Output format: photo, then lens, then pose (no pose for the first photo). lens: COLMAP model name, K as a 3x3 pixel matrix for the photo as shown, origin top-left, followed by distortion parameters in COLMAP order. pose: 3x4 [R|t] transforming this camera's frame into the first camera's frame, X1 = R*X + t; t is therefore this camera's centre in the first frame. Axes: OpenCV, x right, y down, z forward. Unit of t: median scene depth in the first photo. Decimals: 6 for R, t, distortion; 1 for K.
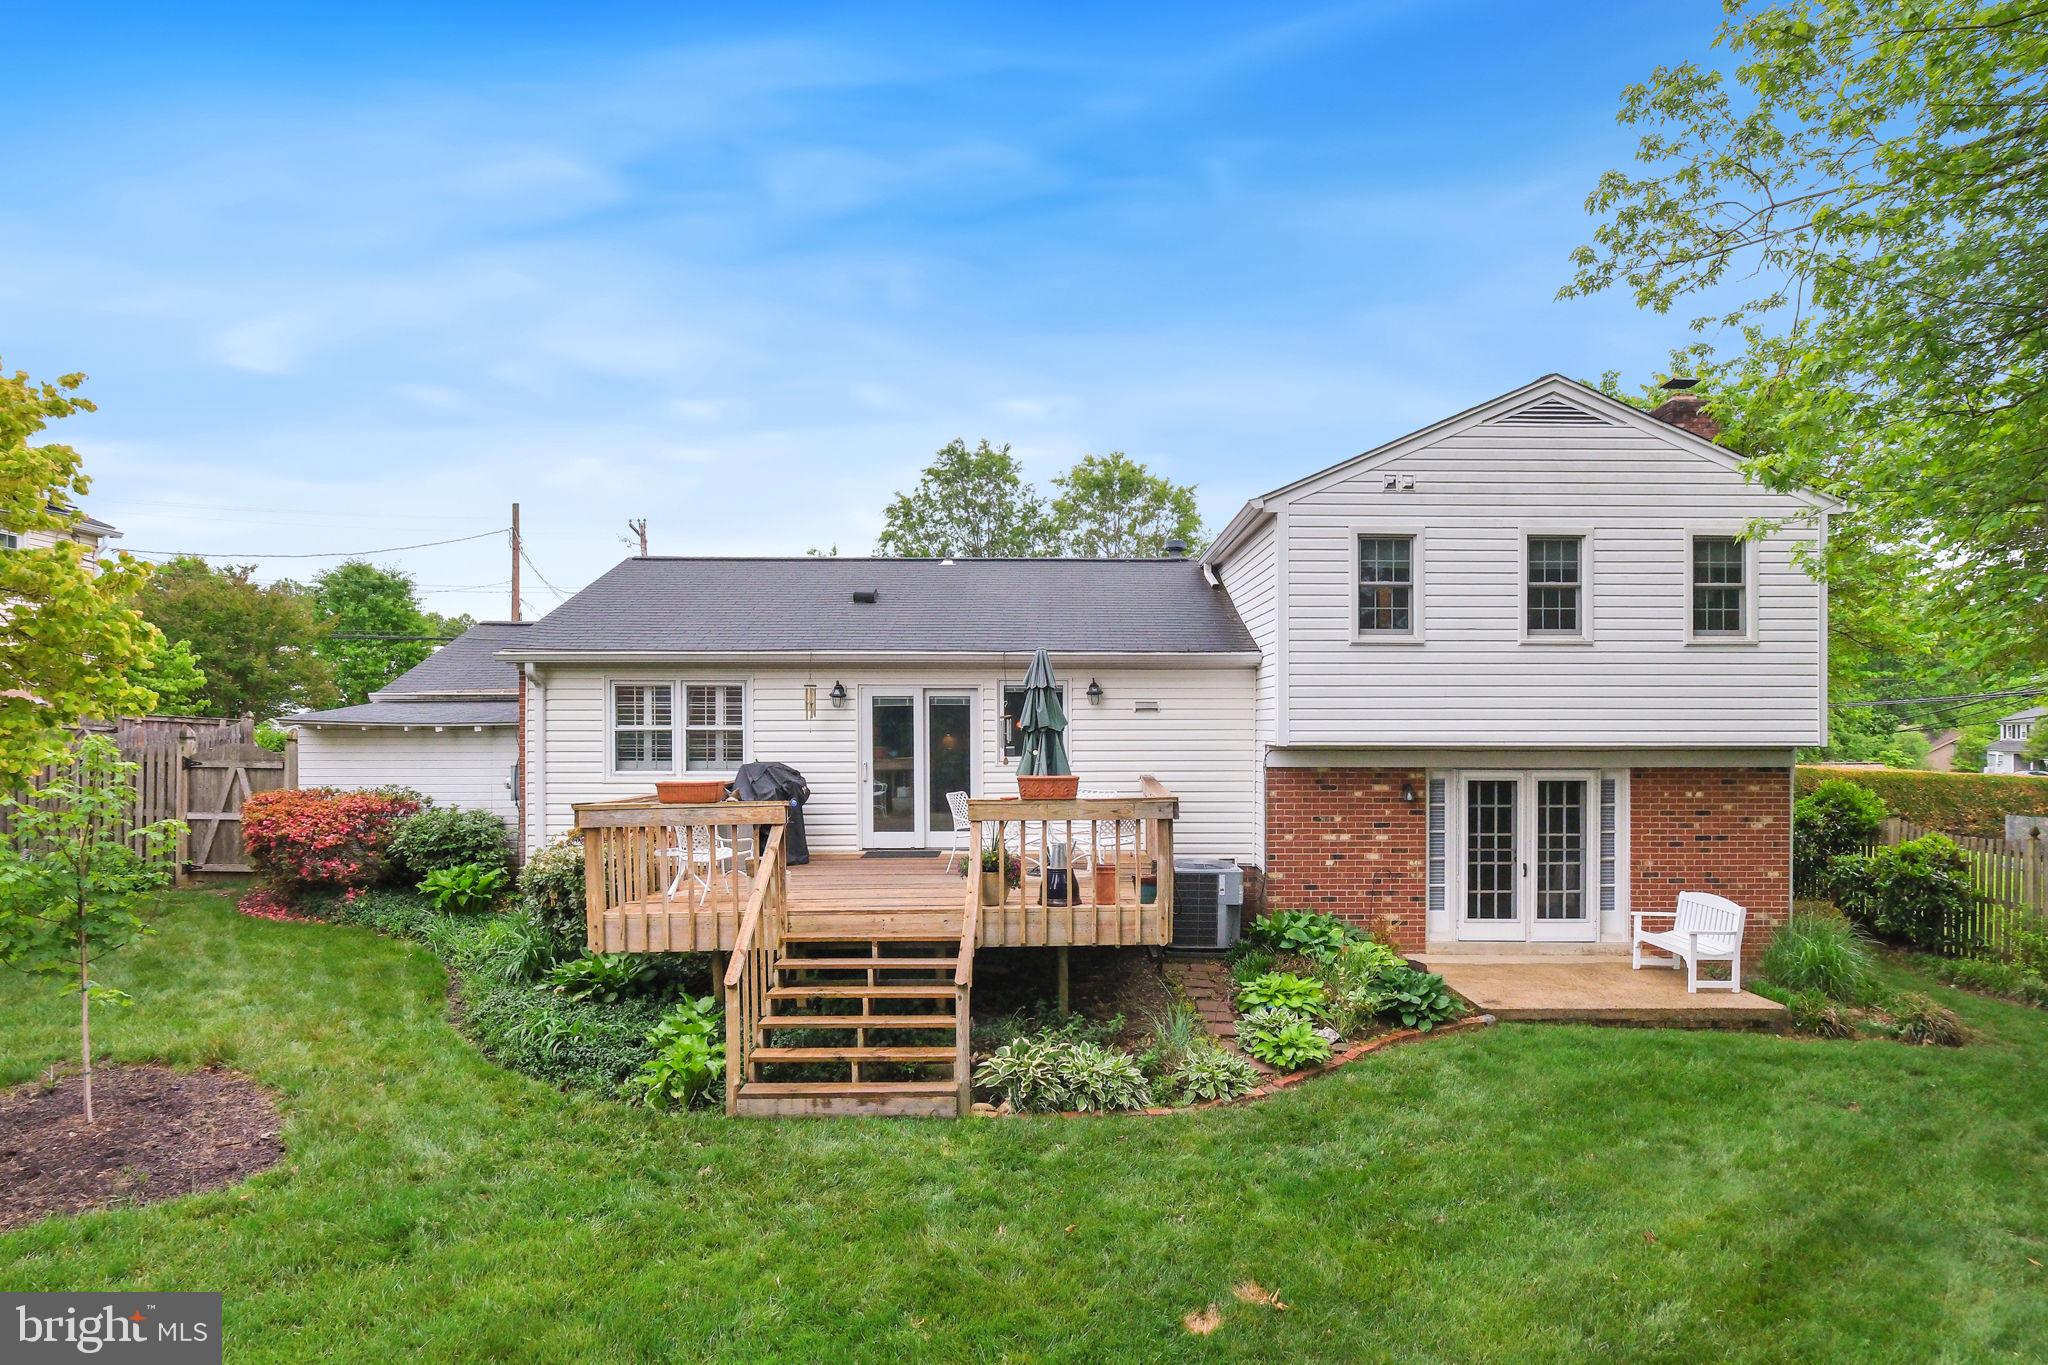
lens RADIAL K [[1160.8, 0, 1063.7], [0, 1160.8, 726.0], [0, 0, 1]] dist [-0.006963, -0.003147]
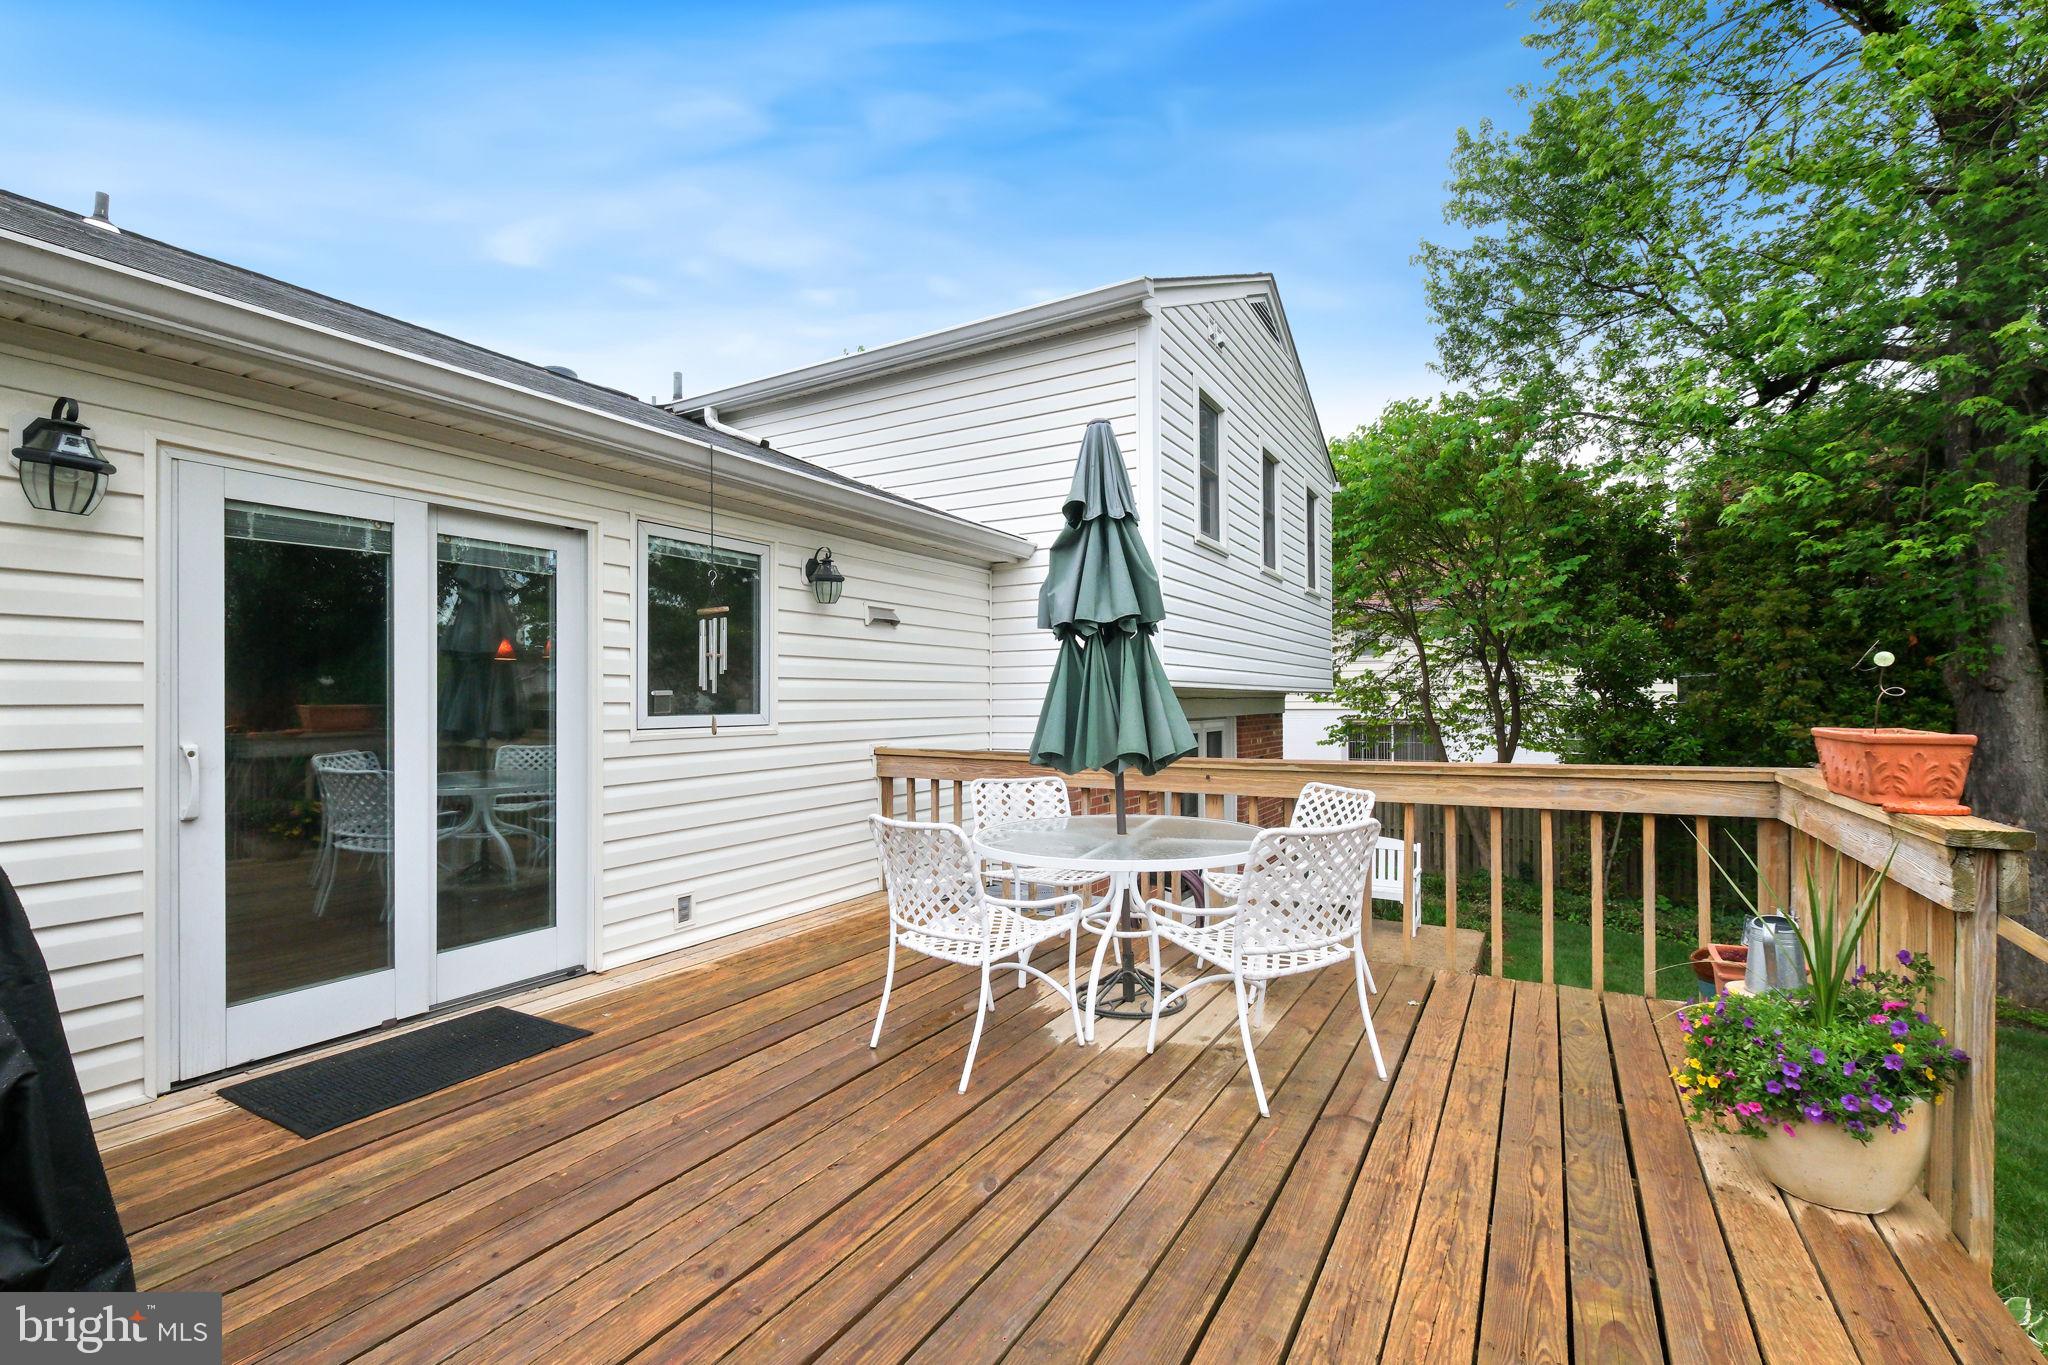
lens RADIAL K [[907.9, 0, 1015.4], [0, 907.9, 692.5], [0, 0, 1]] dist [0.003254, 0.000163]
pose [[0.513540, 0.006186, 0.858043, -0.249698], [0.009398, 0.999873, -0.012833, 0.023322], [-0.858014, 0.014654, 0.513417, 0.737897]]
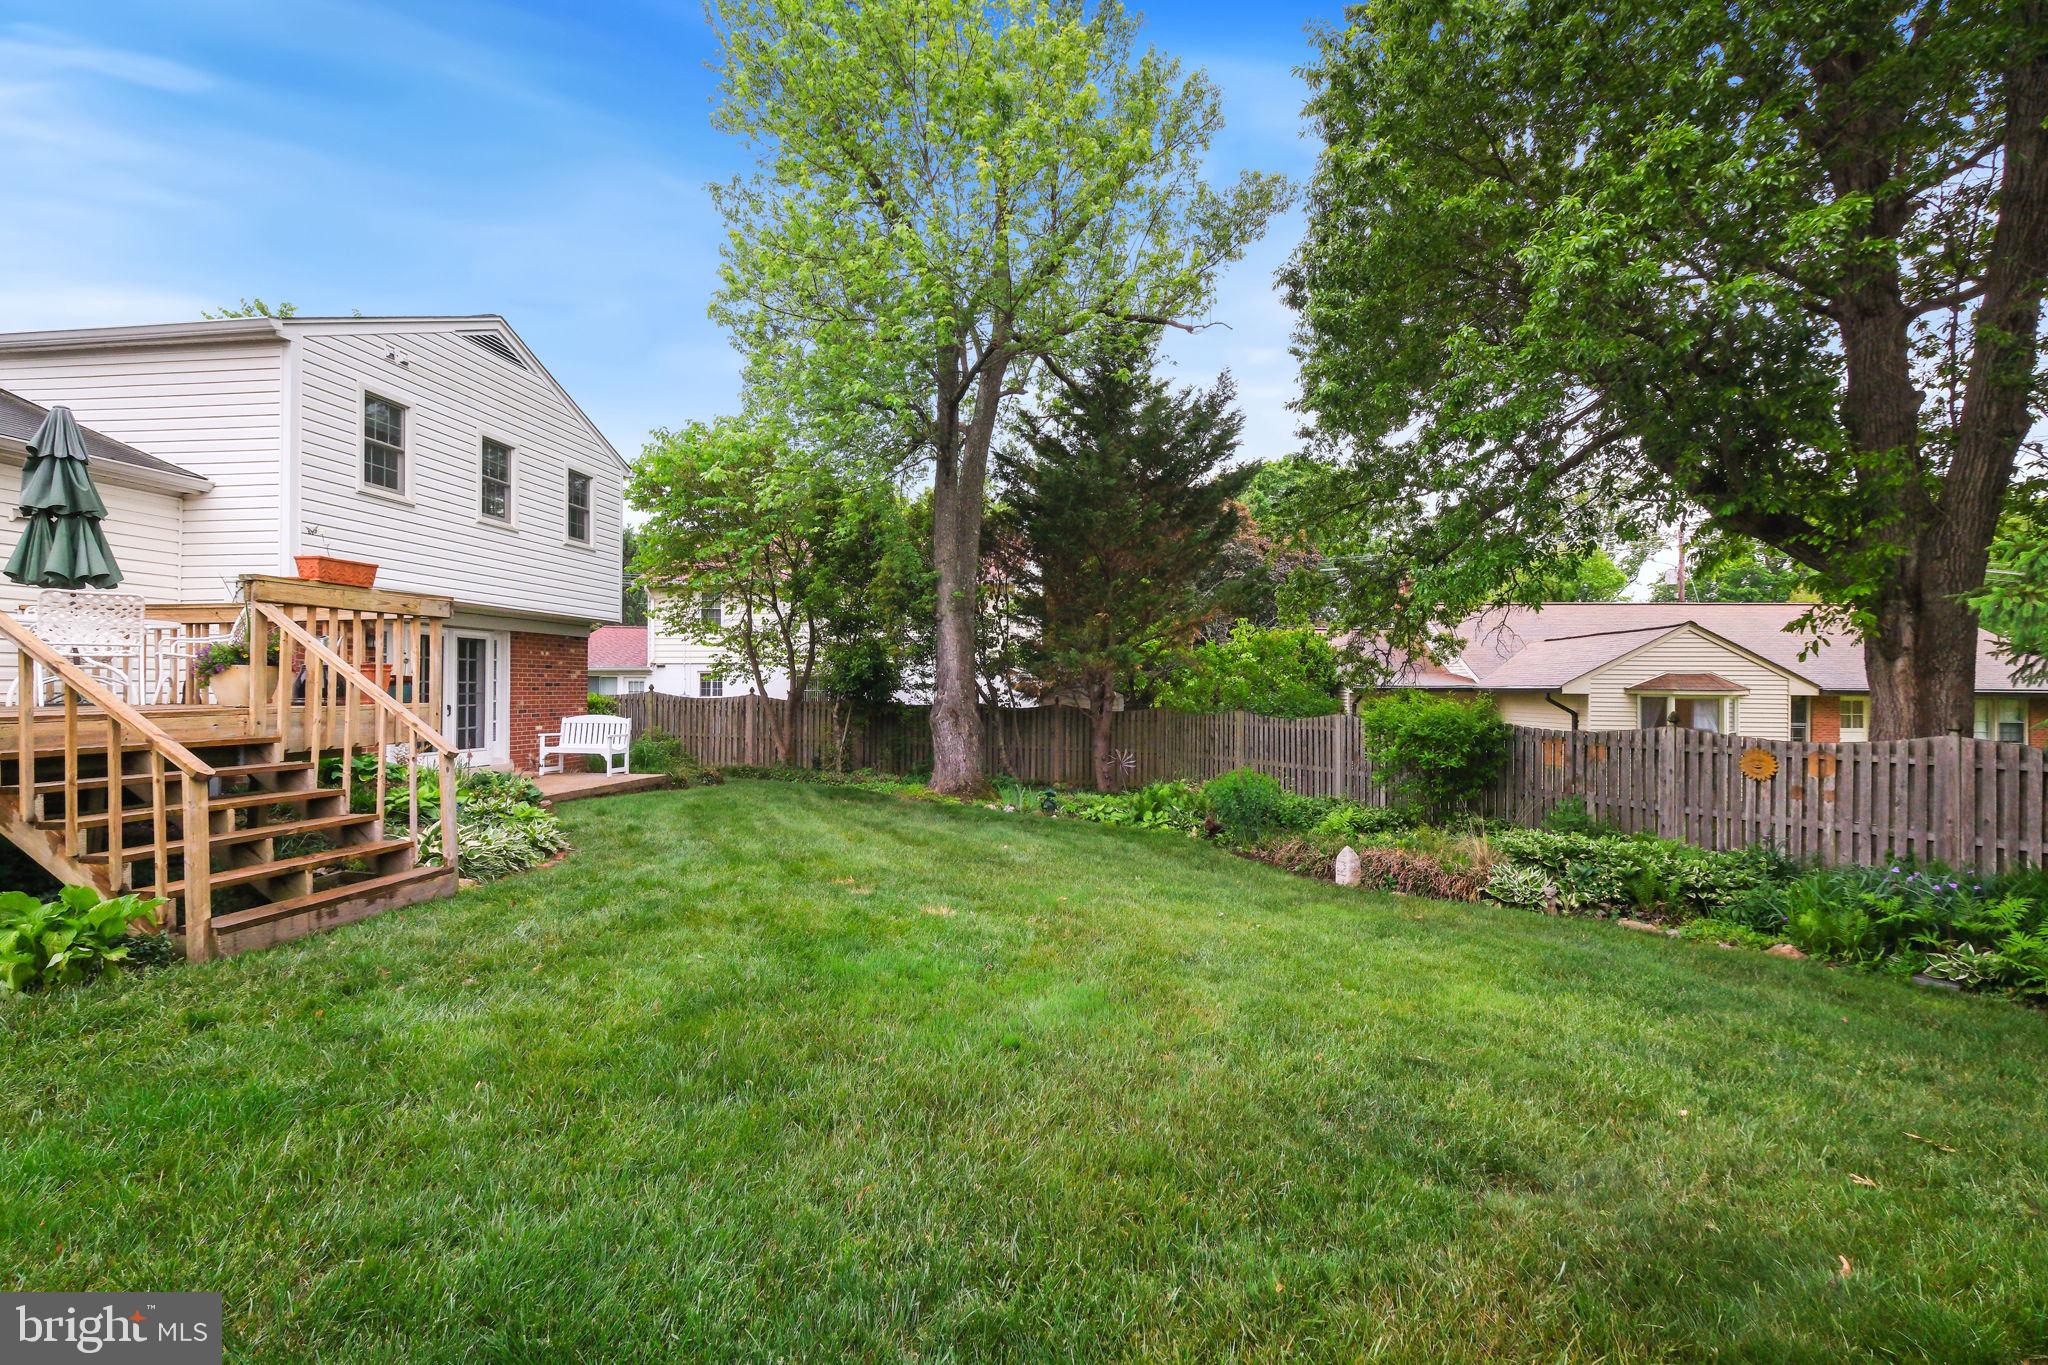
lens RADIAL K [[907.9, 0, 1027.5], [0, 907.9, 687.0], [0, 0, 1]] dist [0.003254, 0.000163]
pose [[0.151797, 0.003709, 0.988405, -0.431861], [-0.001704, 0.999992, -0.003491, 0.098119], [-0.988410, -0.001154, 0.151803, 0.246674]]
